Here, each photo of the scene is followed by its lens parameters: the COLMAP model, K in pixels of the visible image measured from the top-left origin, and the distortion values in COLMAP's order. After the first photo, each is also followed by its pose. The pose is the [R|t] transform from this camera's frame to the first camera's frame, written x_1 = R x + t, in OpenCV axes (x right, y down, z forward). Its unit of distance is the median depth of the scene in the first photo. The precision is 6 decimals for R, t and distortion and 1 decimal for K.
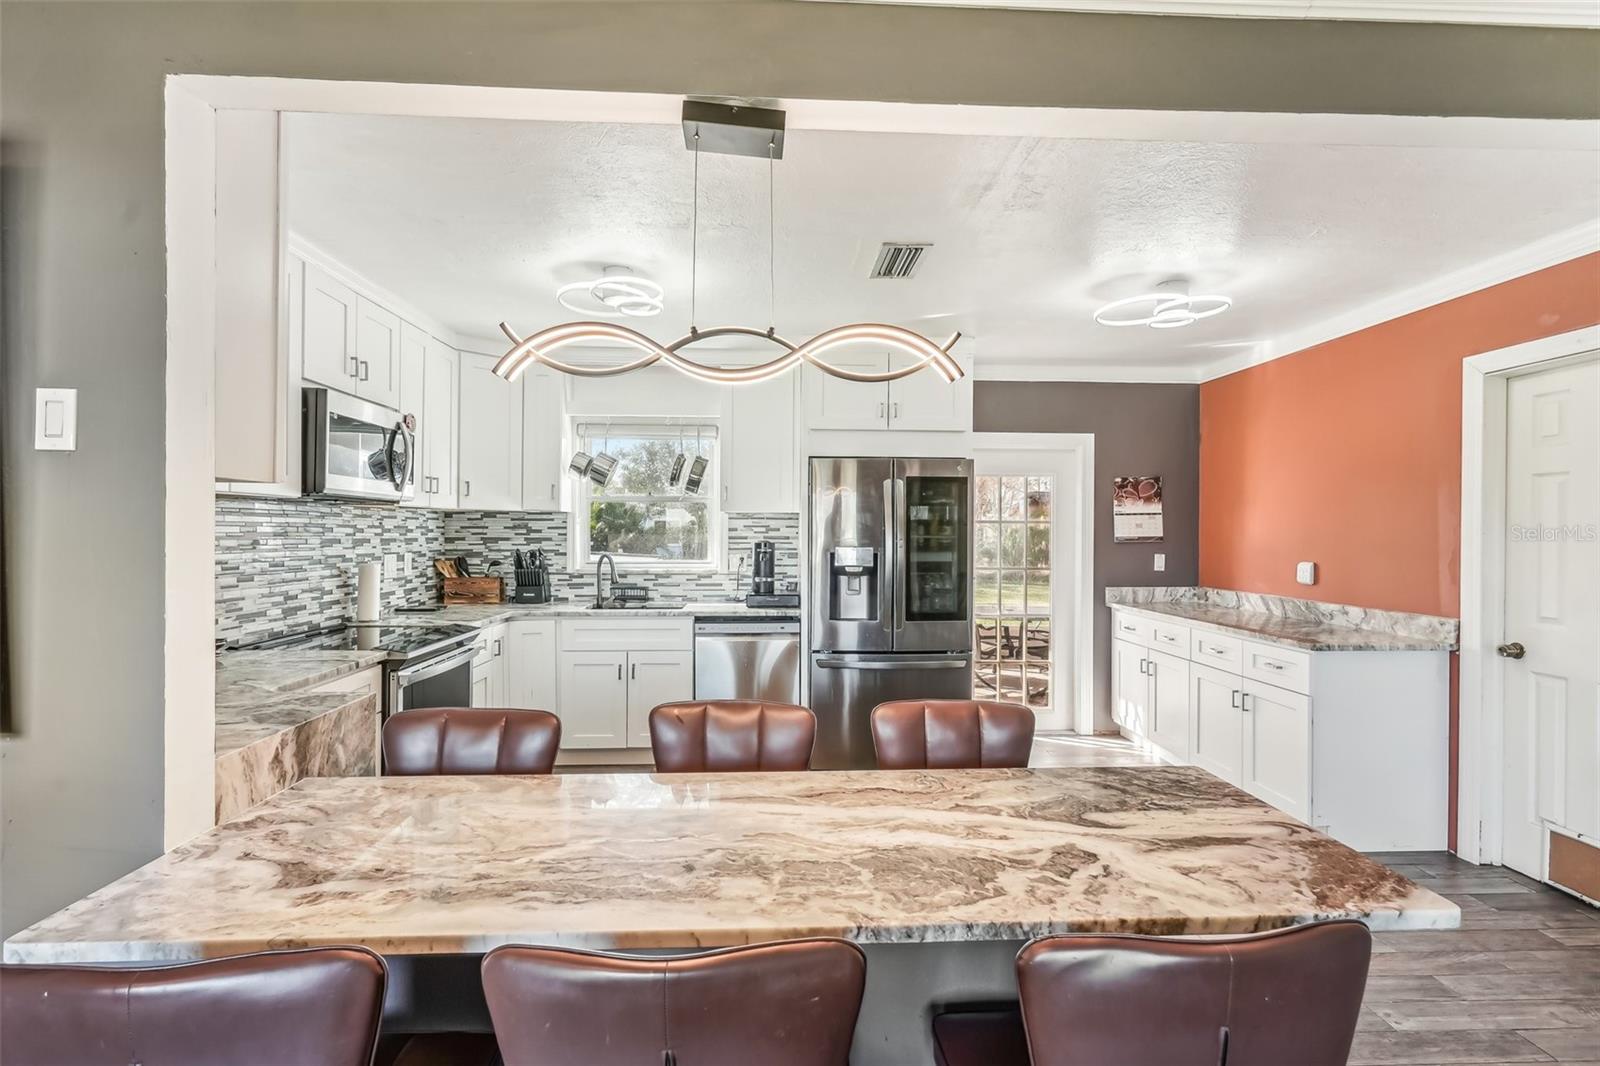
lens RADIAL K [[751.2, 0, 799.5], [0, 751.2, 534.9], [0, 0, 1]] dist [-0.003362, 0.000262]
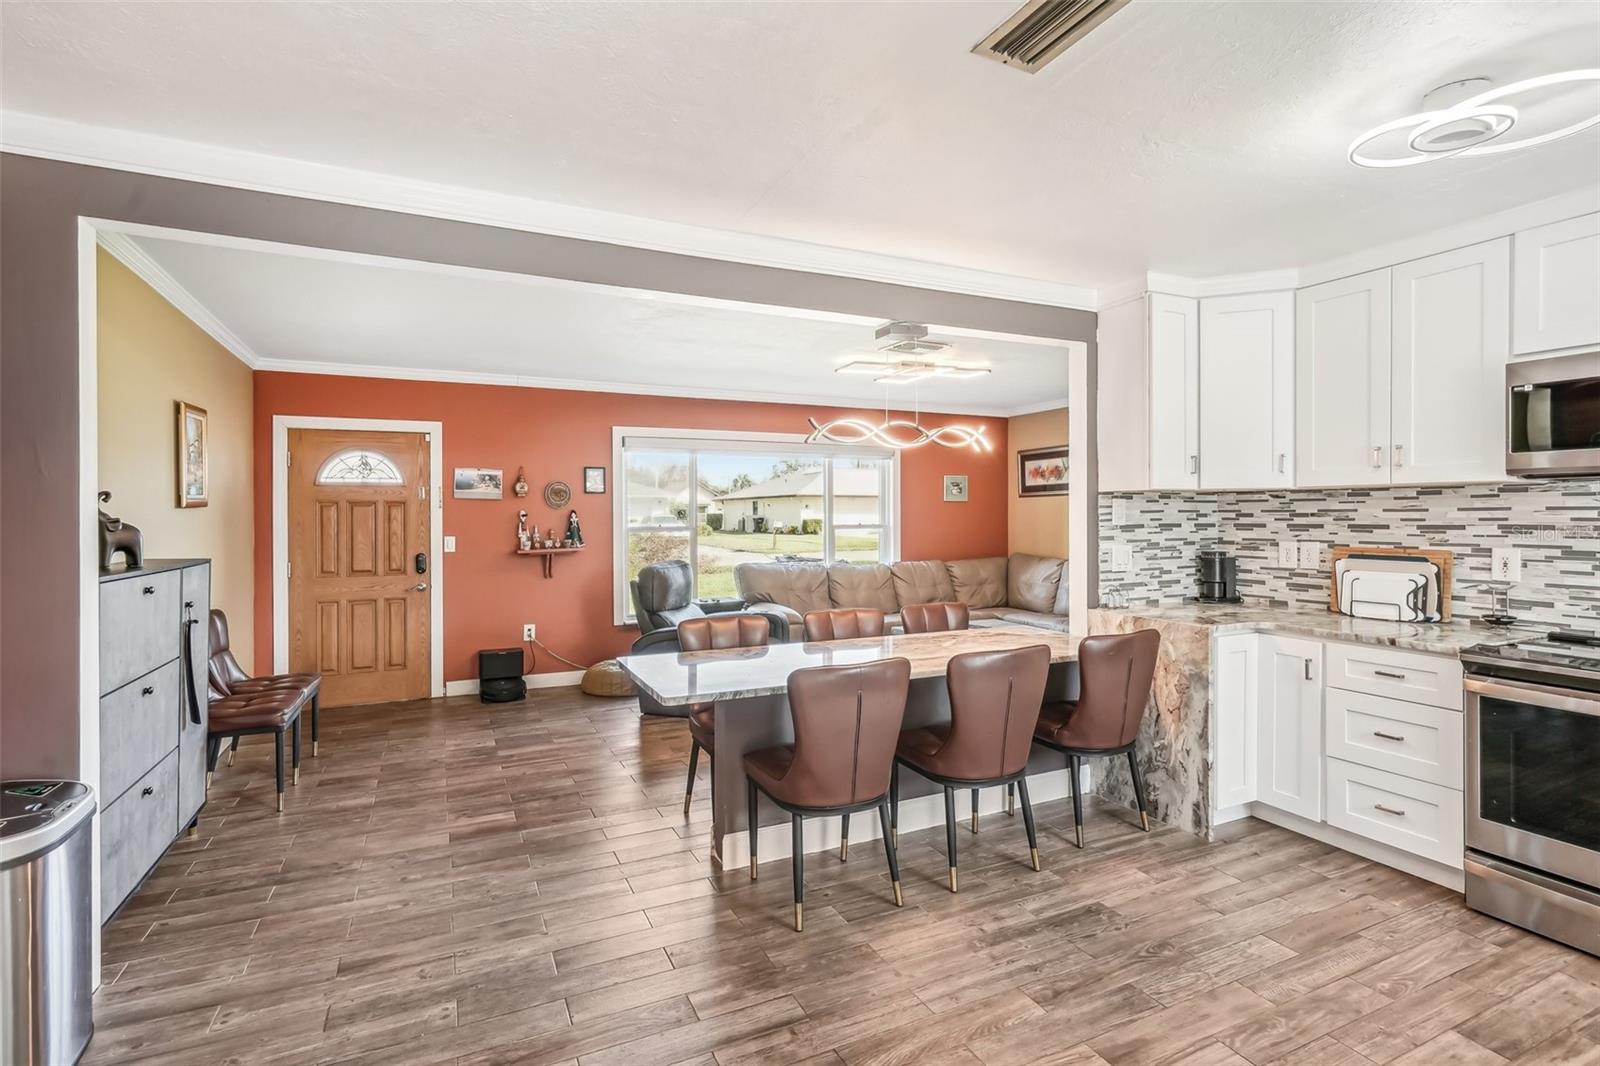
lens RADIAL K [[755.5, 0, 789.0], [0, 755.5, 517.8], [0, 0, 1]] dist [-0.001550, 0.000957]
pose [[-0.923282, 0.000370, -0.384124, 0.460167], [-0.003410, 0.999952, 0.009159, -0.006340], [0.384109, 0.009766, -0.923236, 1.261249]]
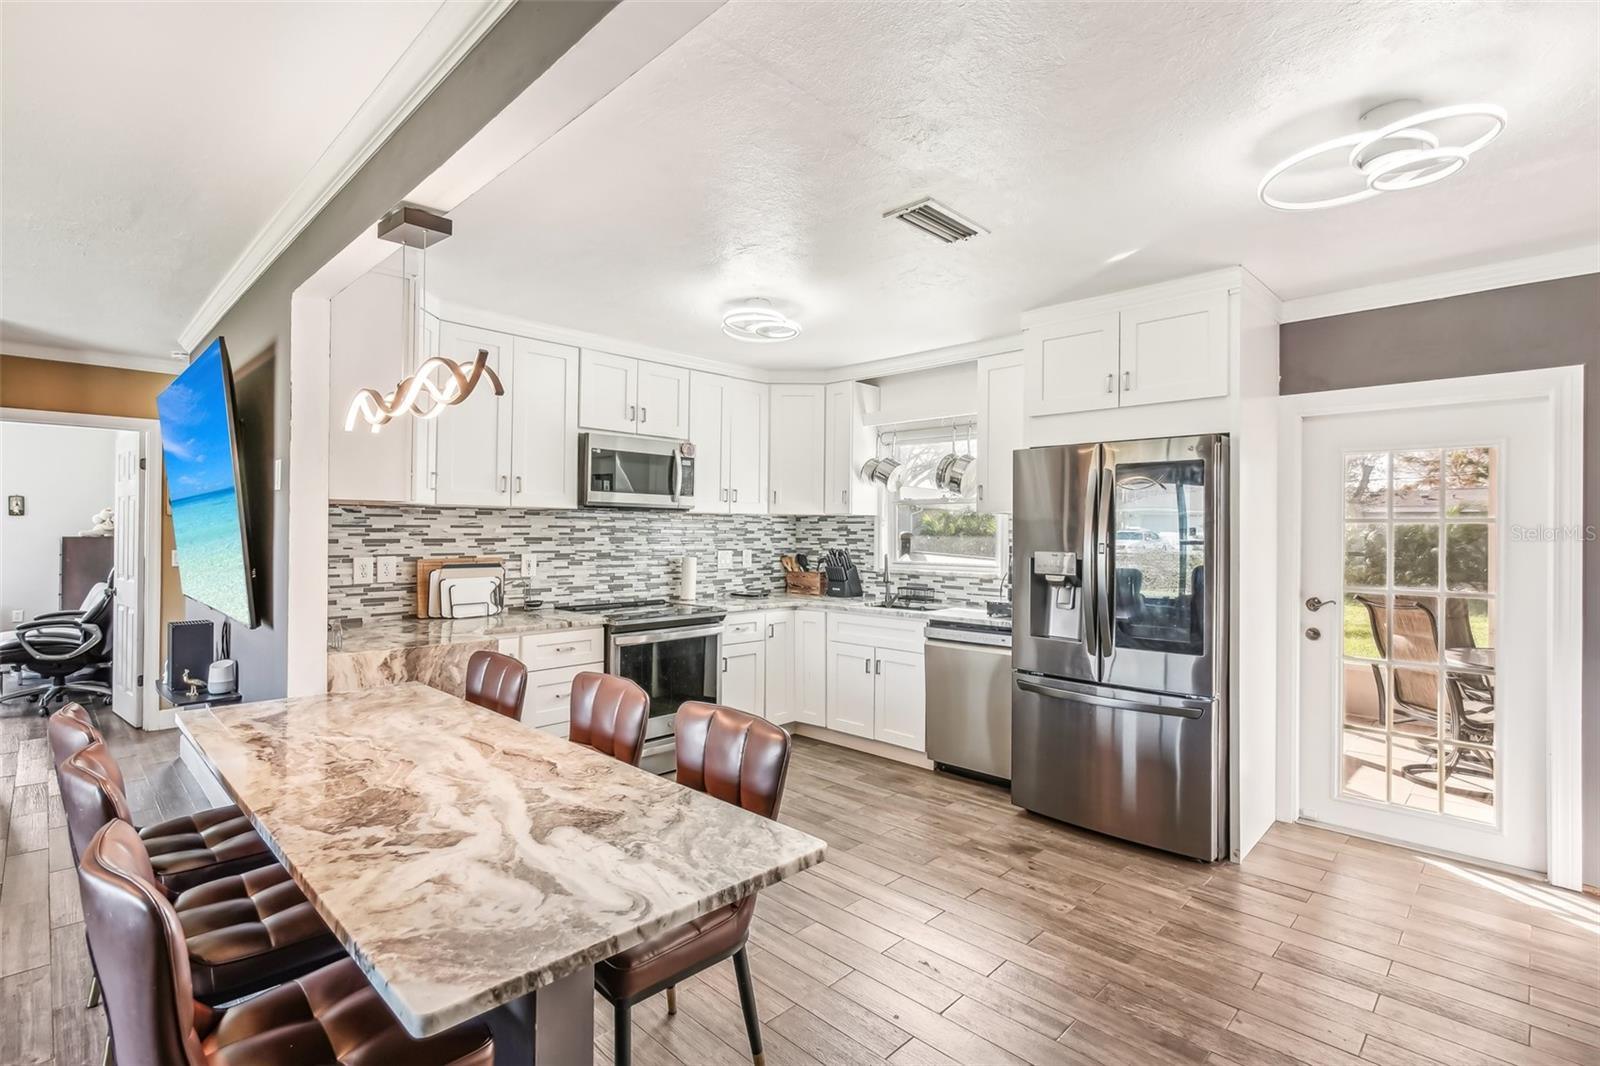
lens RADIAL K [[755.0, 0, 806.4], [0, 755.0, 528.1], [0, 0, 1]] dist [-0.004707, 0.000118]
pose [[0.685071, -0.002823, -0.728471, 0.589625], [-0.007530, 0.999912, -0.010956, 0.001109], [0.728438, 0.012991, 0.684989, 0.258025]]
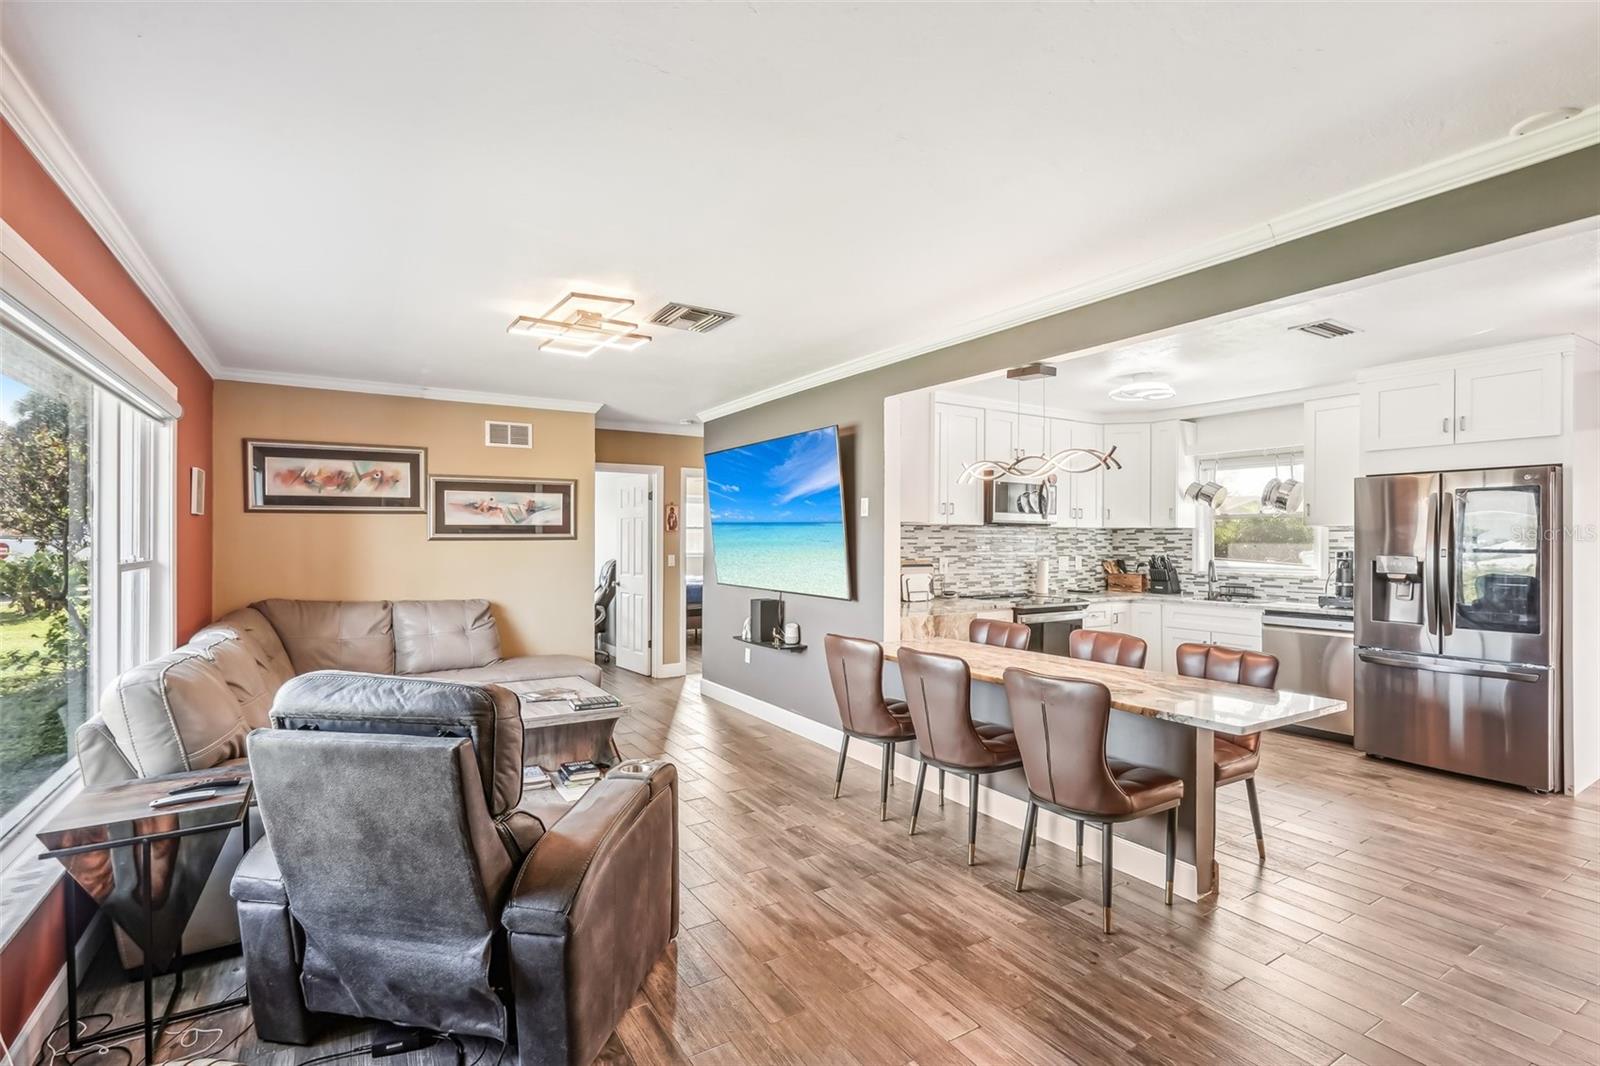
lens RADIAL K [[744.0, 0, 802.8], [0, 744.0, 539.1], [0, 0, 1]] dist [-0.014842, 0.007304]
pose [[0.491261, -0.004186, -0.871002, 0.697388], [-0.006300, 0.999945, -0.008359, 0.007259], [0.870990, 0.009594, 0.491208, -0.343367]]
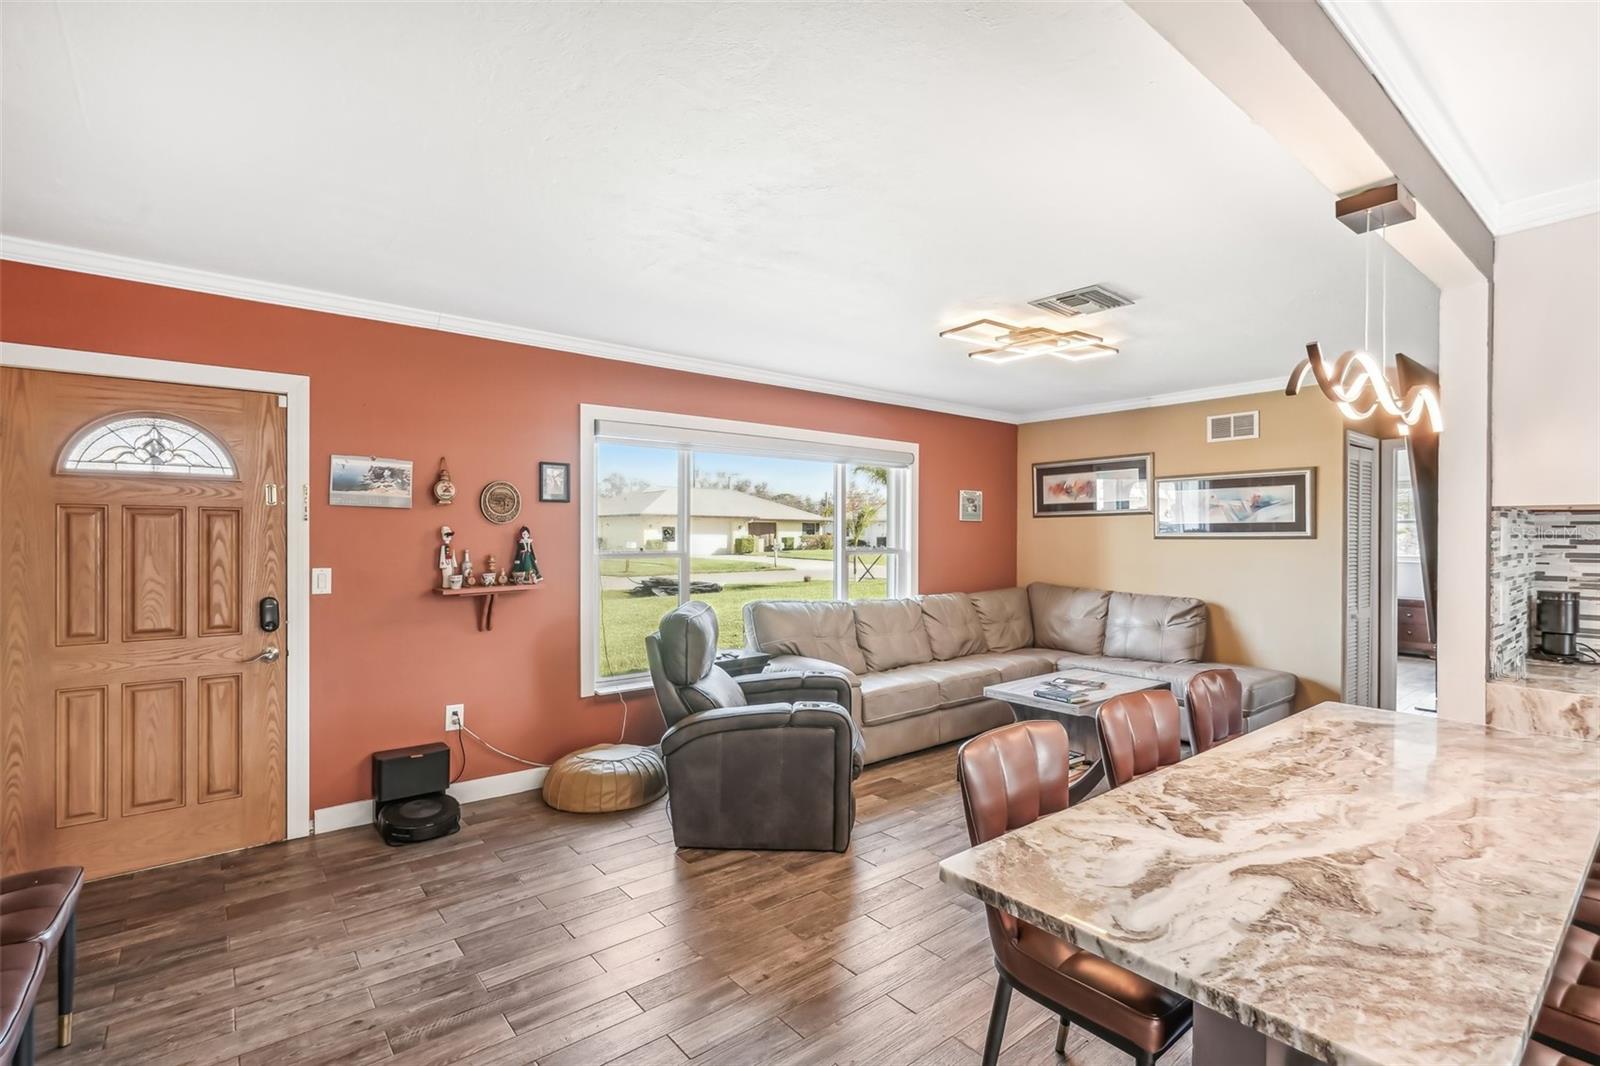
lens RADIAL K [[744.9, 0, 795.8], [0, 744.9, 539.1], [0, 0, 1]] dist [-0.000297, 0.000753]
pose [[-0.801787, -0.004967, -0.597589, 0.597426], [-0.012150, 0.999894, 0.007990, -0.001394], [0.597486, 0.013667, -0.801763, 0.608813]]
